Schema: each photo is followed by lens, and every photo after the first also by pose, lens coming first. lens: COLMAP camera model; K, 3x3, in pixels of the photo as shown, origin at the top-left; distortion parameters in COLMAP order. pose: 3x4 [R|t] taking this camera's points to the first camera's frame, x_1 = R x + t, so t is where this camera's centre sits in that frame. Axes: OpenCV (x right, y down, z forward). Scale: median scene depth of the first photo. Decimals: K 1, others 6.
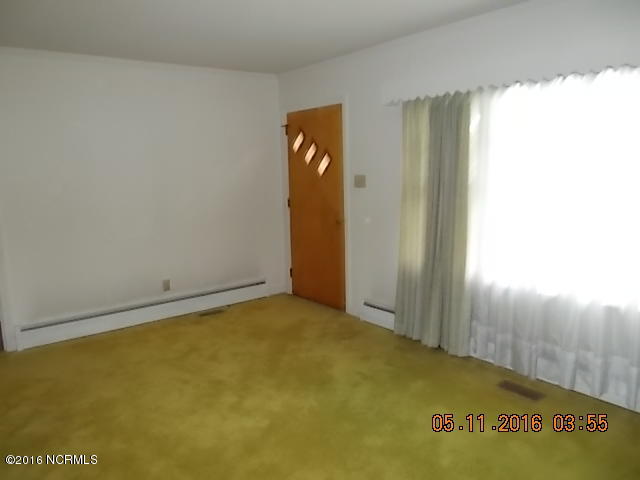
lens RADIAL K [[491.7, 0, 320.0], [0, 491.7, 240.0], [0, 0, 1]] dist [0.000881, 0.000233]
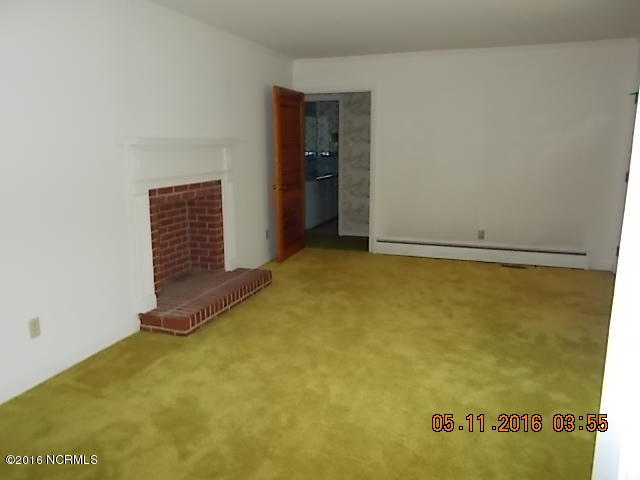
lens RADIAL K [[491.7, 0, 320.0], [0, 491.7, 240.0], [0, 0, 1]] dist [0.000881, 0.000233]
pose [[0.528167, 0.184948, -0.828754, 0.531750], [-0.138003, 0.981712, 0.131133, 0.000622], [0.837851, 0.045110, 0.544032, 0.005129]]
